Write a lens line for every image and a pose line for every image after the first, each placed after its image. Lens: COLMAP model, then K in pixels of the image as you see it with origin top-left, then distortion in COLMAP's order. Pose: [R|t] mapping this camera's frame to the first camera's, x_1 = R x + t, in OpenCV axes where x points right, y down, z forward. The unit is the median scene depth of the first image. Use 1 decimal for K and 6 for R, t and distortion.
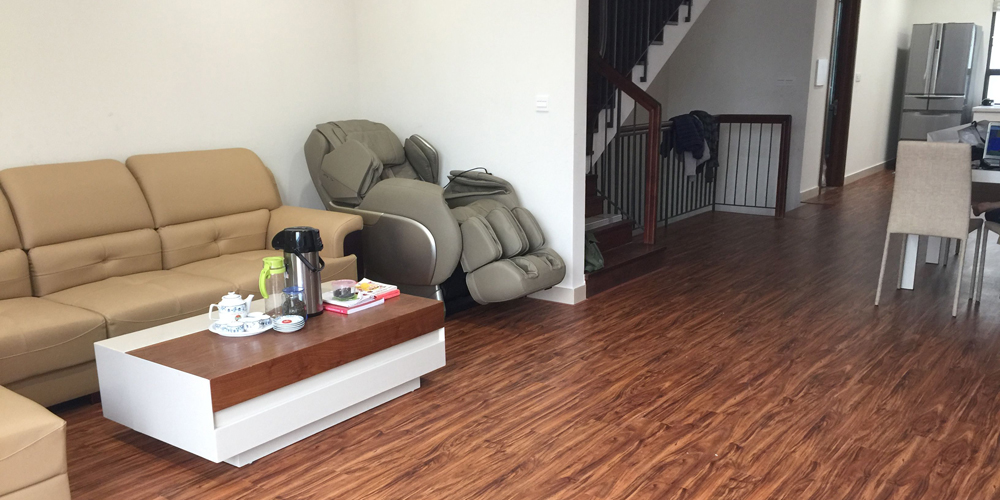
lens RADIAL K [[857.1, 0, 509.0], [0, 857.1, 295.7], [0, 0, 1]] dist [0.063163, -0.043789]
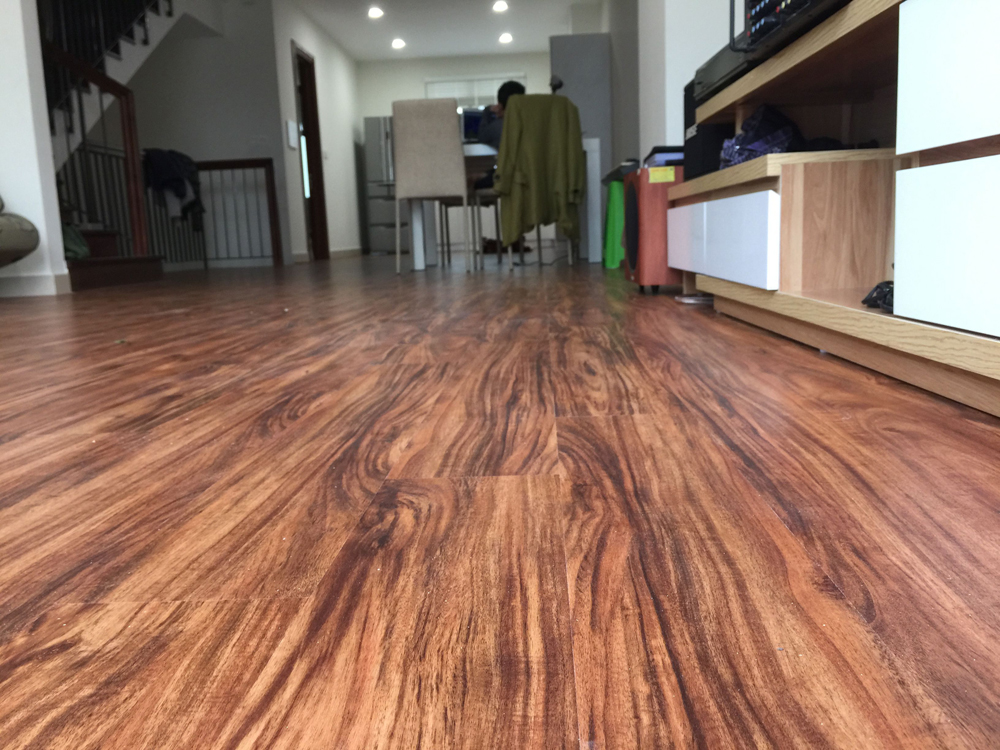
lens RADIAL K [[859.7, 0, 504.7], [0, 859.7, 366.4], [0, 0, 1]] dist [0.081824, -0.121458]
pose [[0.829122, -0.111266, 0.547884, -0.034738], [0.174773, 0.982463, -0.064965, 0.244586], [-0.531048, 0.149620, 0.834028, 0.151490]]
